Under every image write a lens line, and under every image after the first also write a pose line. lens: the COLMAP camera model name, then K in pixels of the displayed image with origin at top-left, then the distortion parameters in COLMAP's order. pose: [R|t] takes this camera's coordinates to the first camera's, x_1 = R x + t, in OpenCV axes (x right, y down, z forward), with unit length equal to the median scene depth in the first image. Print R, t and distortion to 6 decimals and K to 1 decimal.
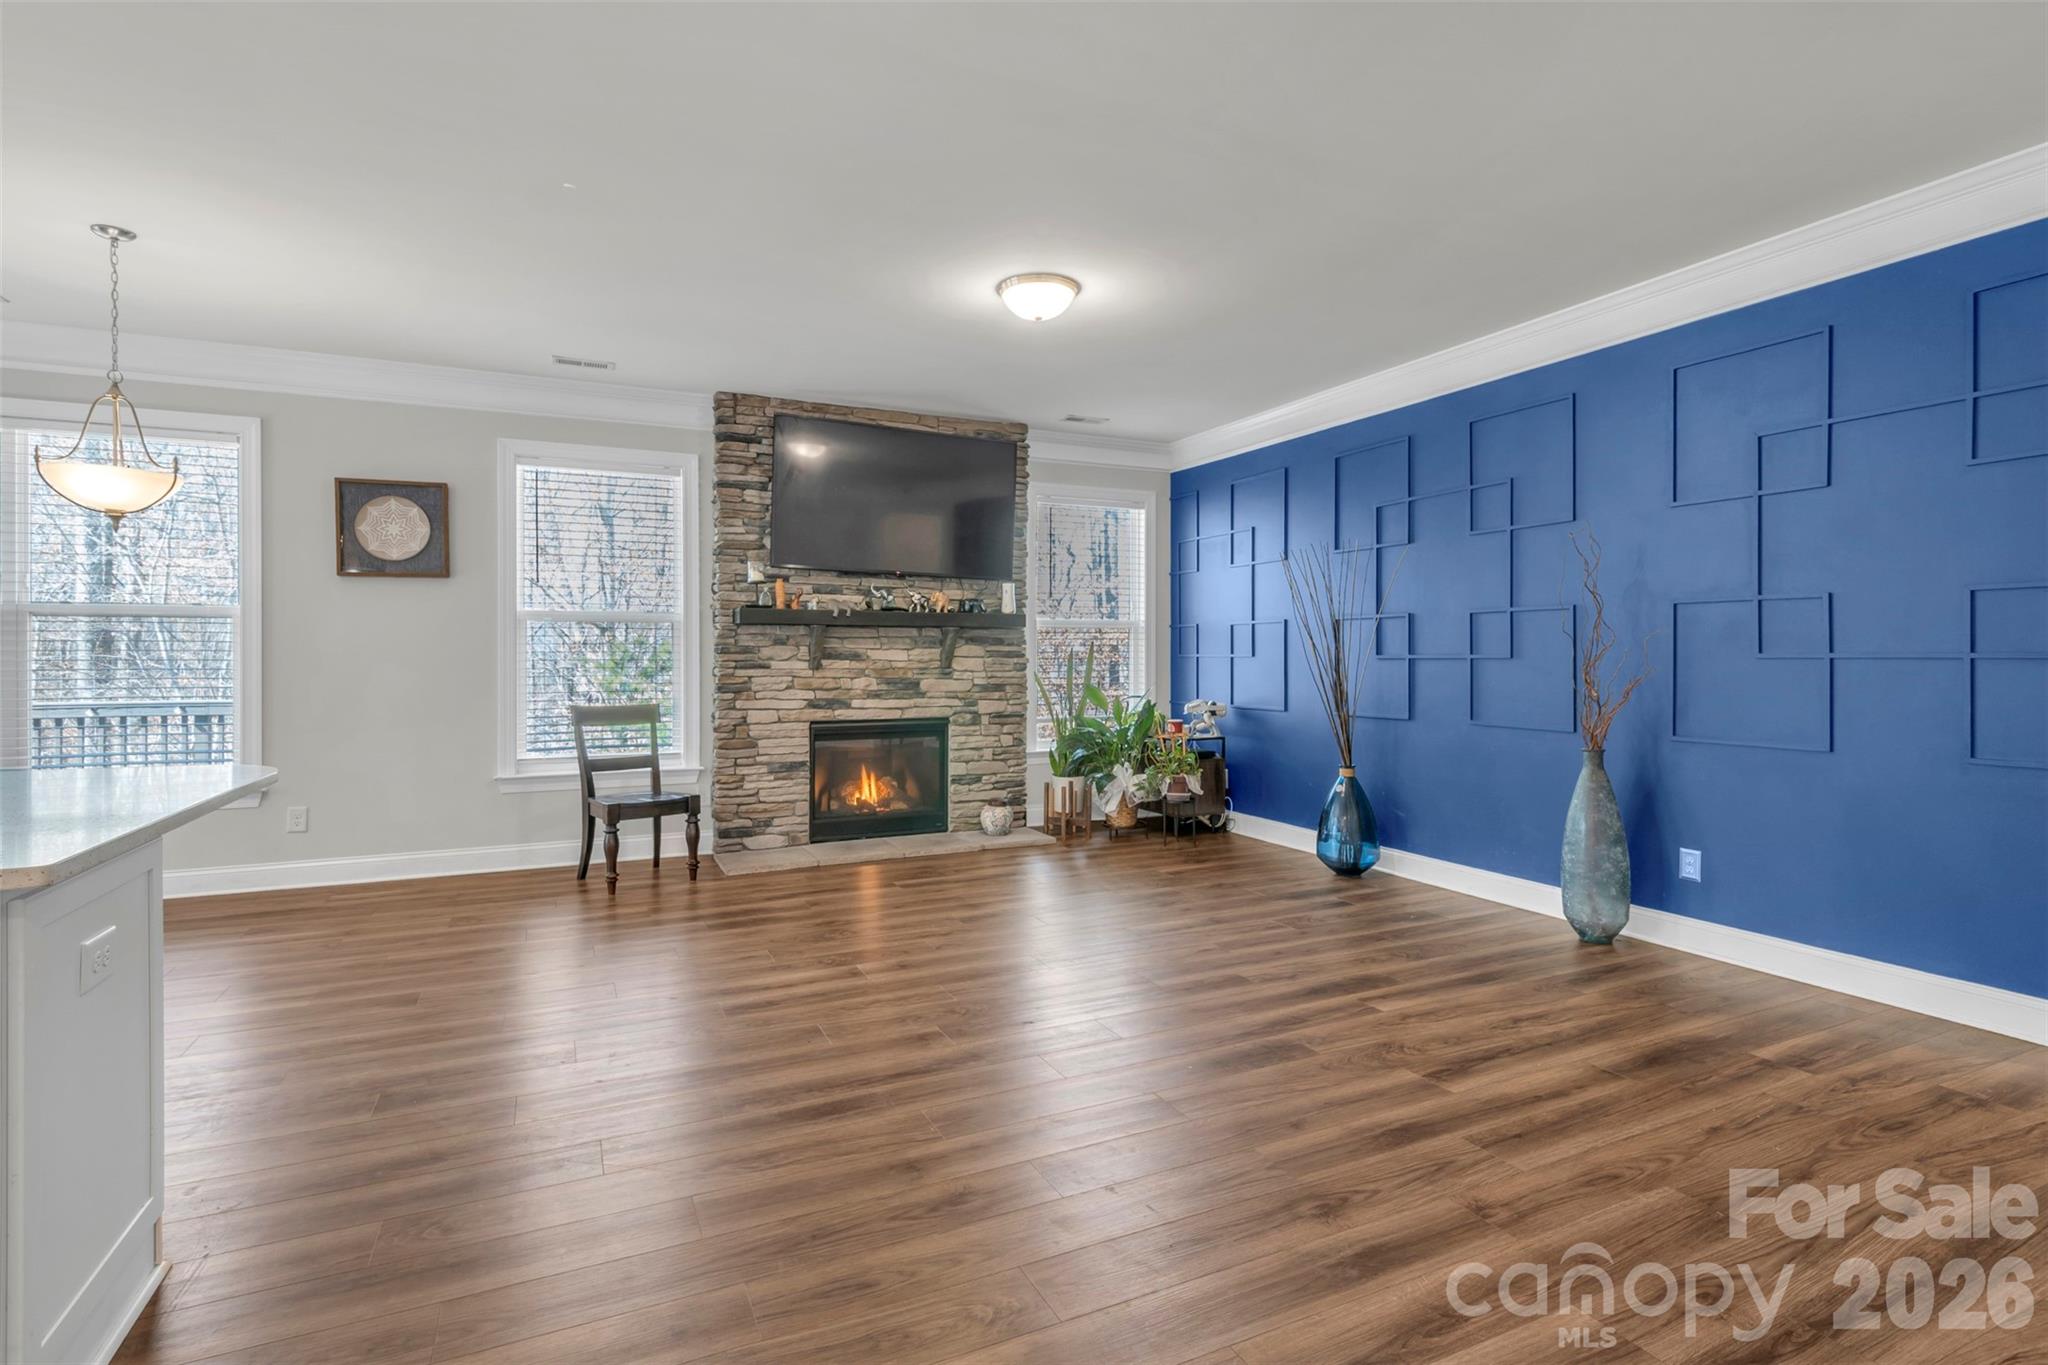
lens RADIAL K [[985.8, 0, 1019.9], [0, 985.8, 652.7], [0, 0, 1]] dist [-0.000079, -0.000312]
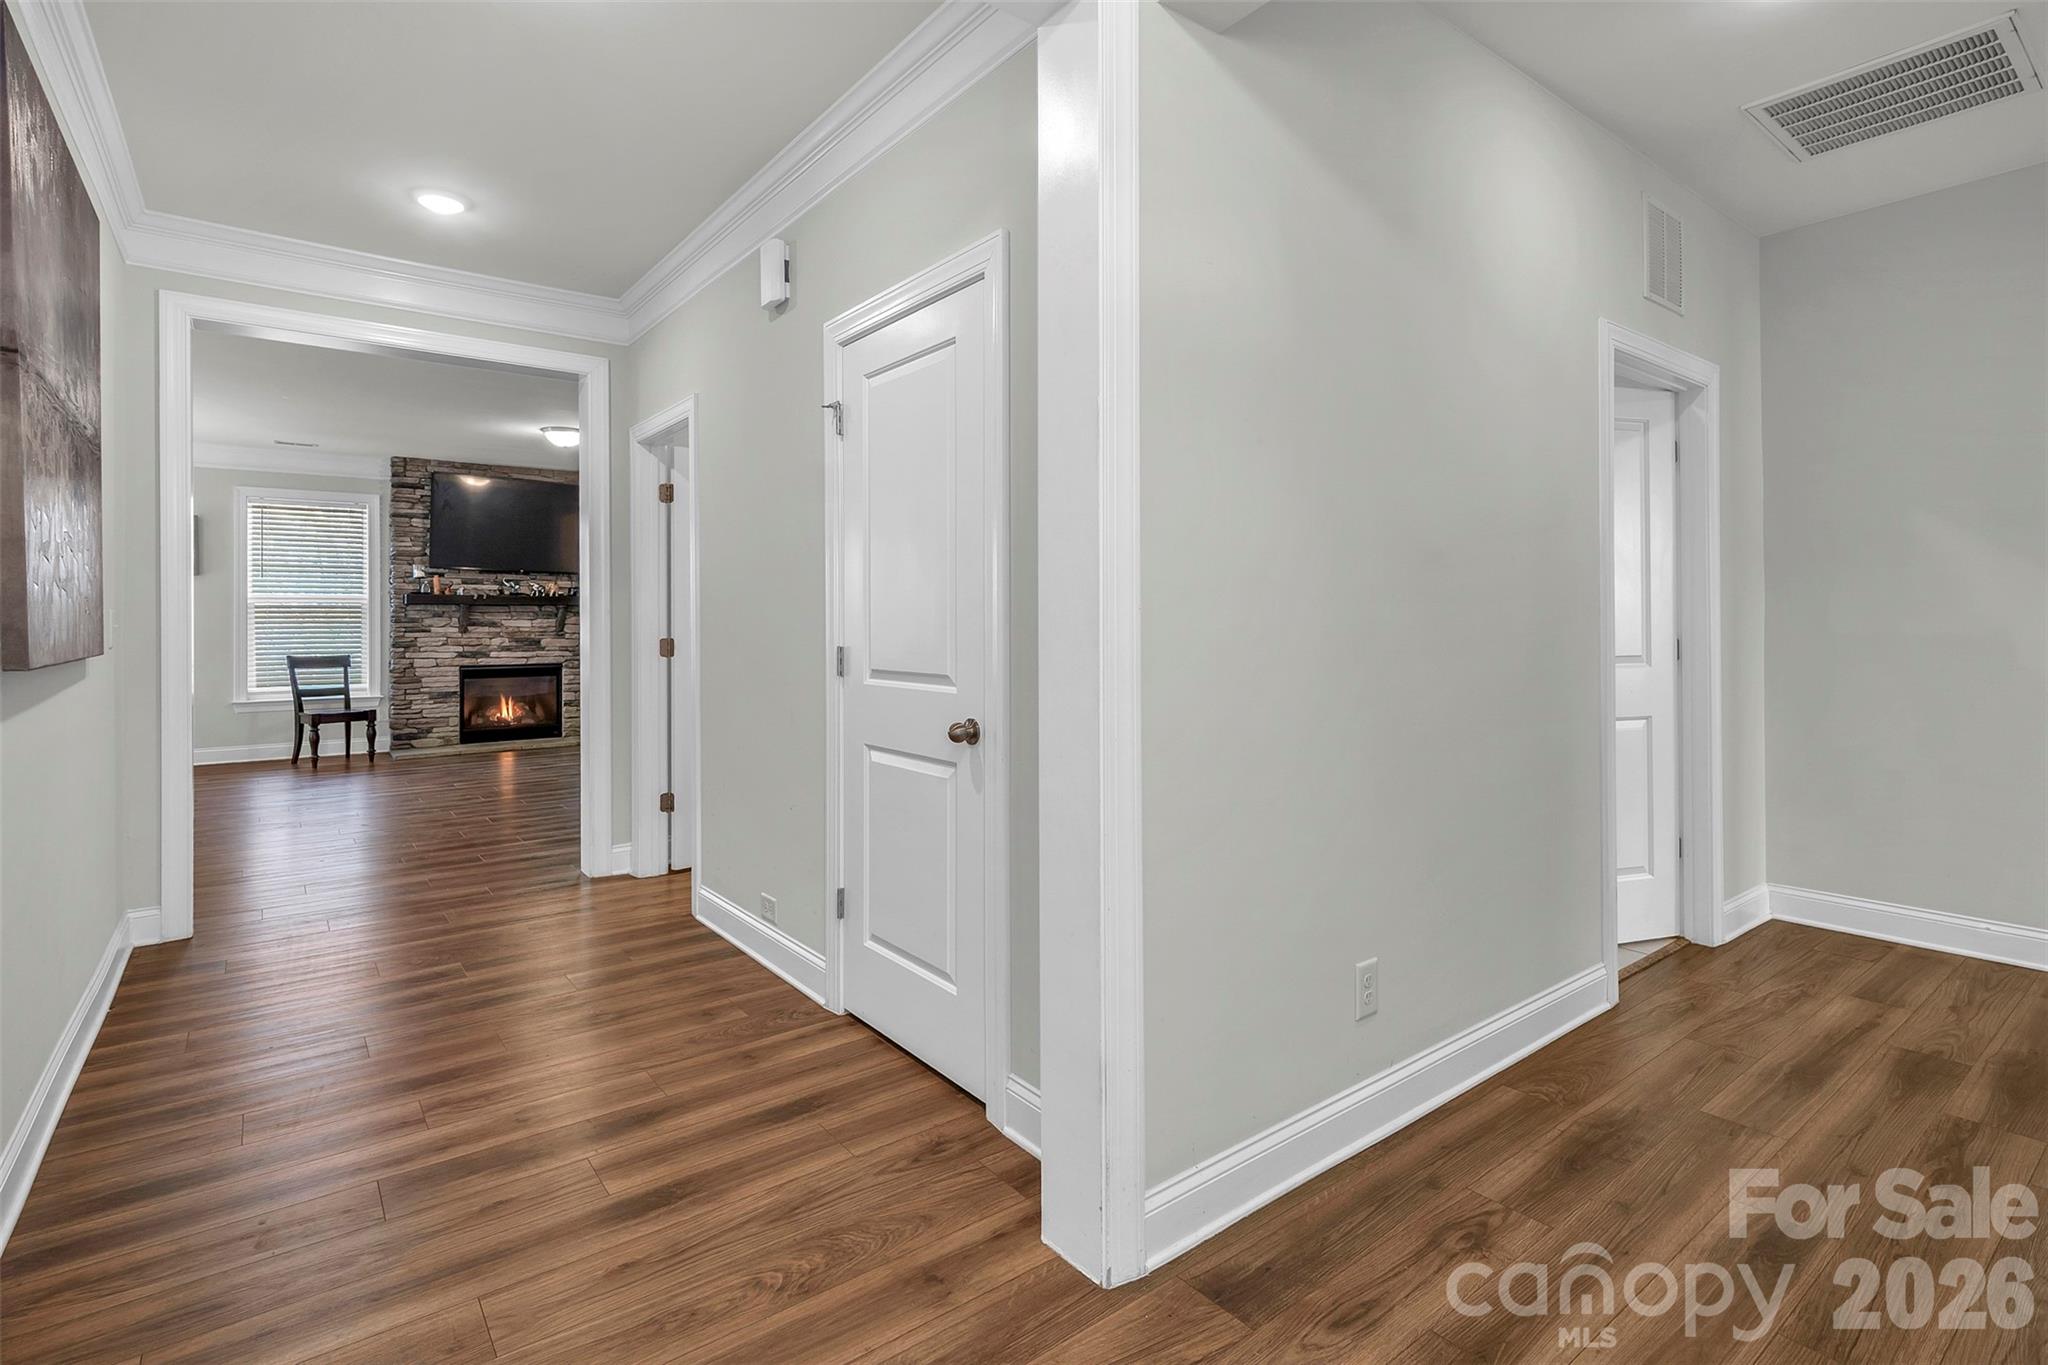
lens RADIAL K [[985.8, 0, 1014.7], [0, 985.8, 614.3], [0, 0, 1]] dist [-0.000079, -0.000312]
pose [[0.981650, -0.000647, 0.190691, 0.359653], [0.001145, 0.999996, -0.002502, -0.007455], [-0.190688, 0.002674, 0.981647, -0.716115]]
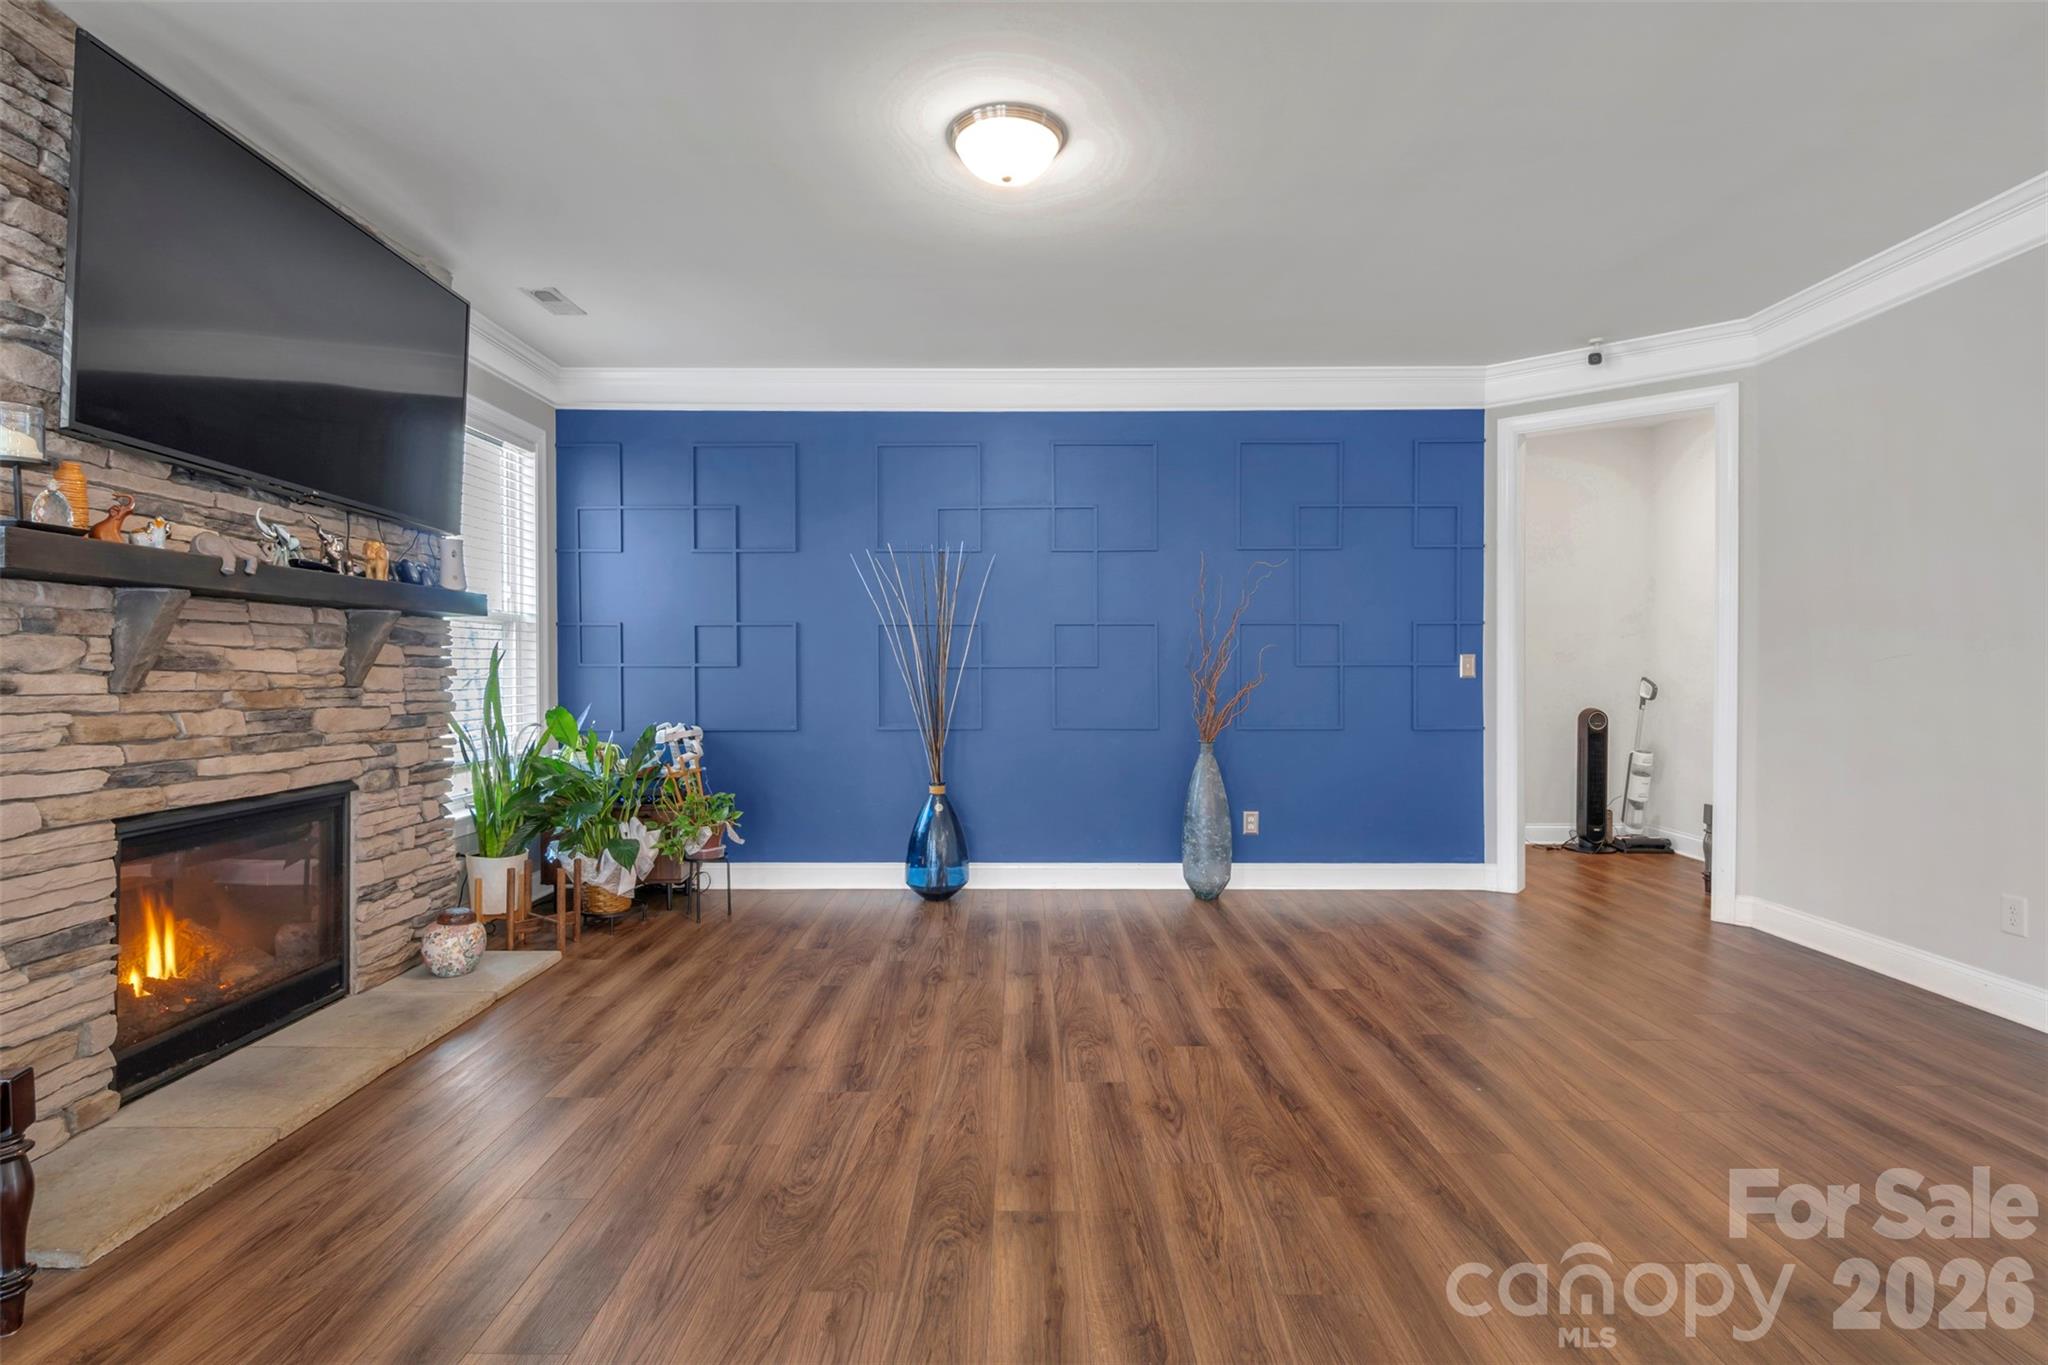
lens RADIAL K [[985.8, 0, 1018.7], [0, 985.8, 675.8], [0, 0, 1]] dist [-0.000079, -0.000312]
pose [[0.427099, -0.006586, 0.904181, -0.431194], [-0.000705, 0.999971, 0.007617, 0.005926], [-0.904204, -0.003890, 0.427082, 0.487187]]
